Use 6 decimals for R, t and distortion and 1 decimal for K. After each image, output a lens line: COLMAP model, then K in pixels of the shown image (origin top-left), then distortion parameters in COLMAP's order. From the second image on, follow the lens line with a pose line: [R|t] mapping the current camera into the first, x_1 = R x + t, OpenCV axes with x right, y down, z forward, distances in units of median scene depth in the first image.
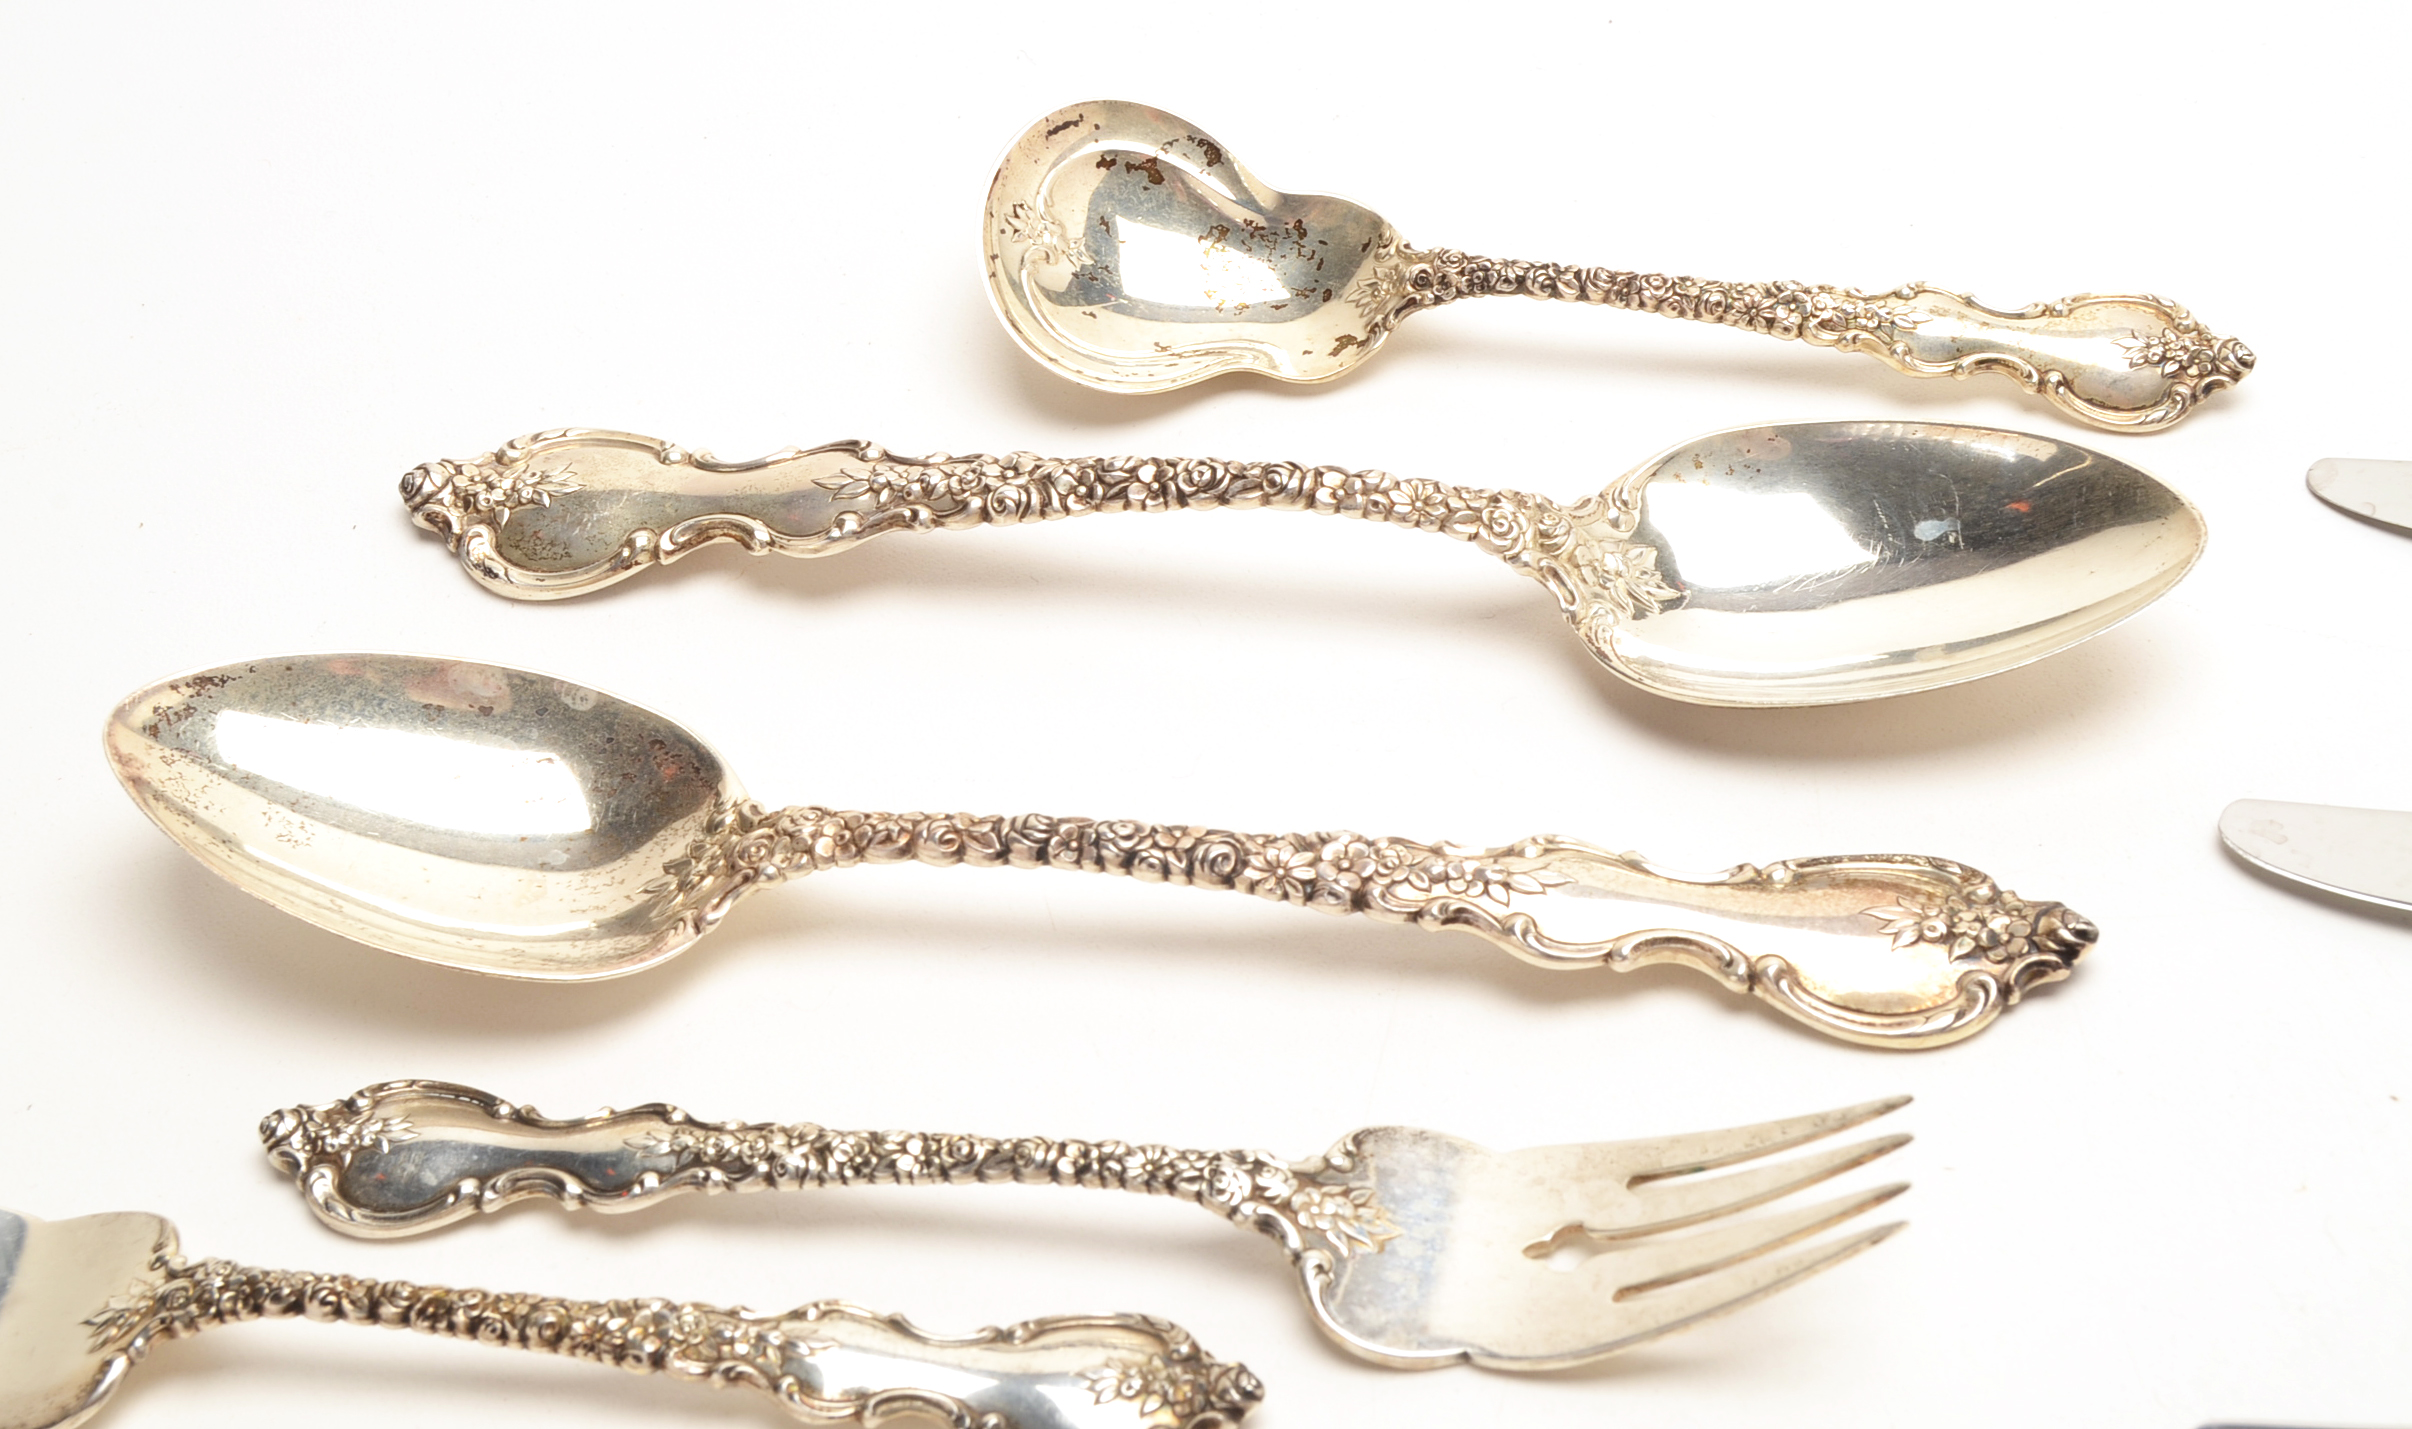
lens RADIAL K [[3770.3, 0, 1198.7], [0, 3770.3, 712.8], [0, 0, 1]] dist [-0.039307, 0.000000]
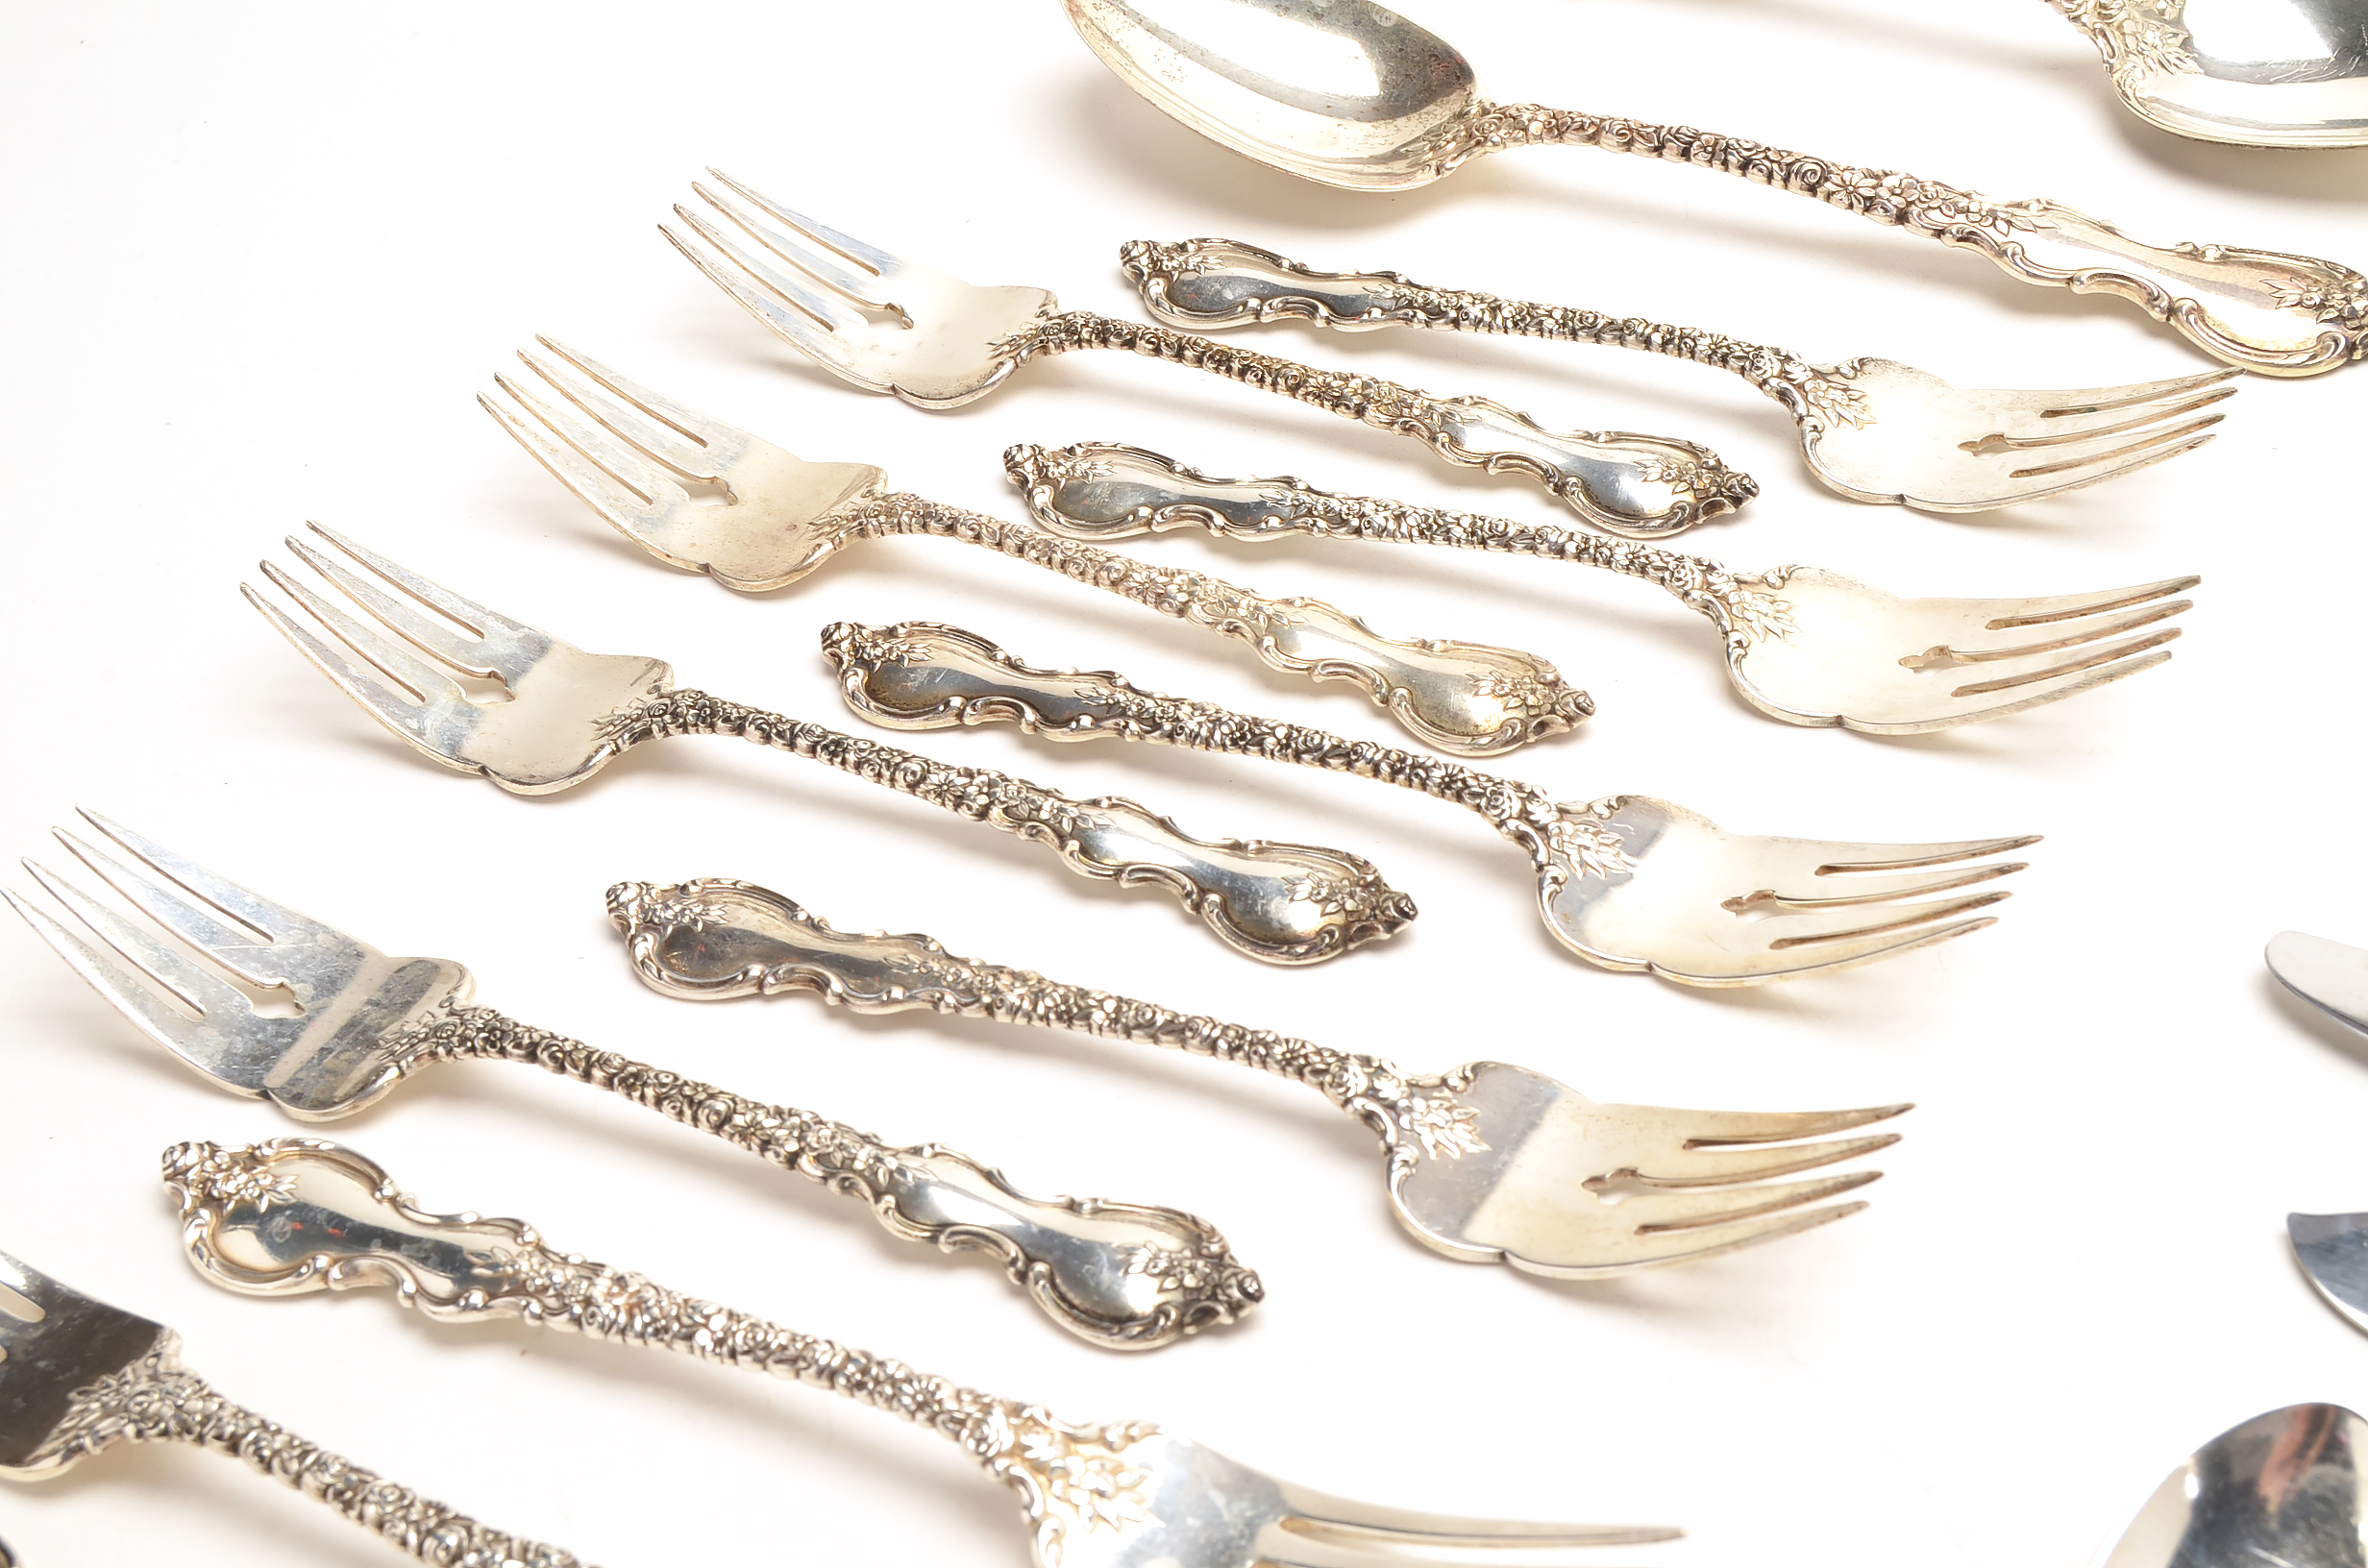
lens RADIAL K [[3831.4, 0, 1166.9], [0, 3831.4, 798.0], [0, 0, 1]] dist [-0.057859, 0.000000]
pose [[0.962147, 0.187157, -0.198106, 0.101212], [-0.172009, 0.980860, 0.091250, 0.179175], [0.211392, -0.053720, 0.975924, -0.455400]]
